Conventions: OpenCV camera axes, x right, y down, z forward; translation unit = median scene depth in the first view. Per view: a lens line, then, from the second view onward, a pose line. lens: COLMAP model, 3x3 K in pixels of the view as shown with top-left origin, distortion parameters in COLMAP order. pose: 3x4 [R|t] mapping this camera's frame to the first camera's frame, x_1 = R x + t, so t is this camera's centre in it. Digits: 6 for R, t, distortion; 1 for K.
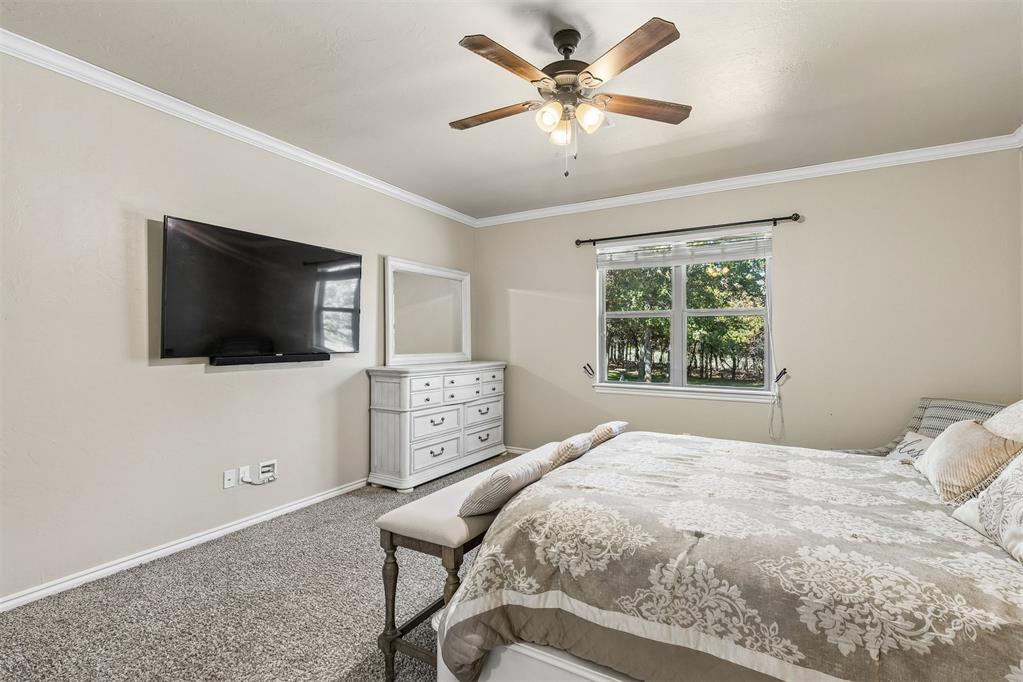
lens RADIAL K [[466.1, 0, 508.4], [0, 466.1, 338.4], [0, 0, 1]] dist [0.005585, -0.000191]
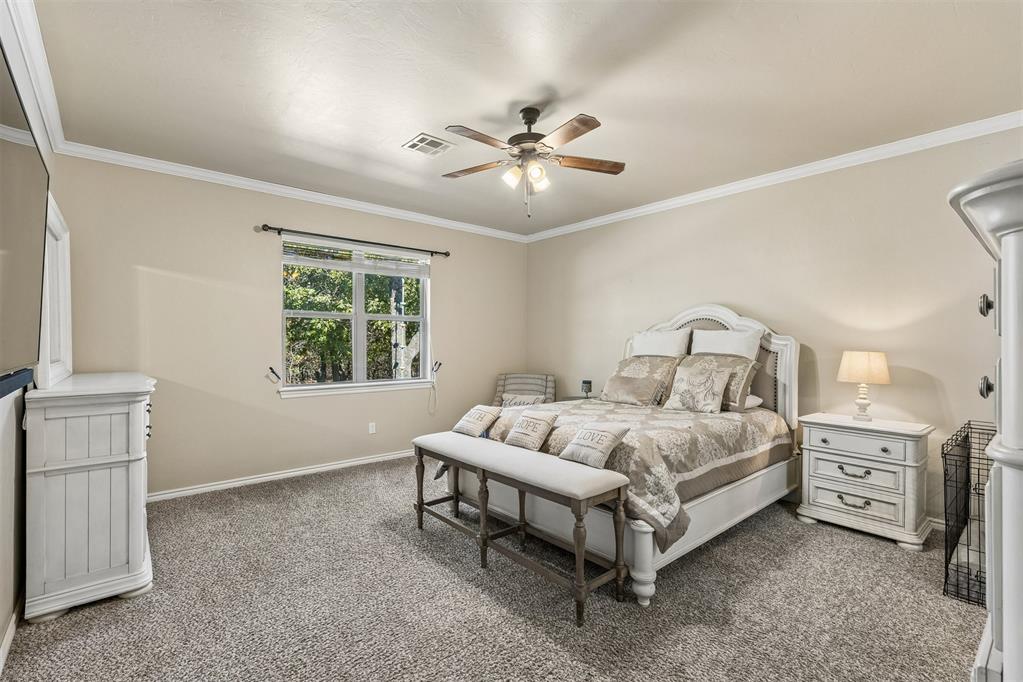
lens RADIAL K [[466.1, 0, 507.6], [0, 466.1, 342.2], [0, 0, 1]] dist [0.005585, -0.000191]
pose [[0.317421, -0.001129, 0.948284, -0.628098], [-0.003730, 0.999990, 0.002439, 0.003526], [-0.948277, -0.004311, 0.317414, 0.352856]]
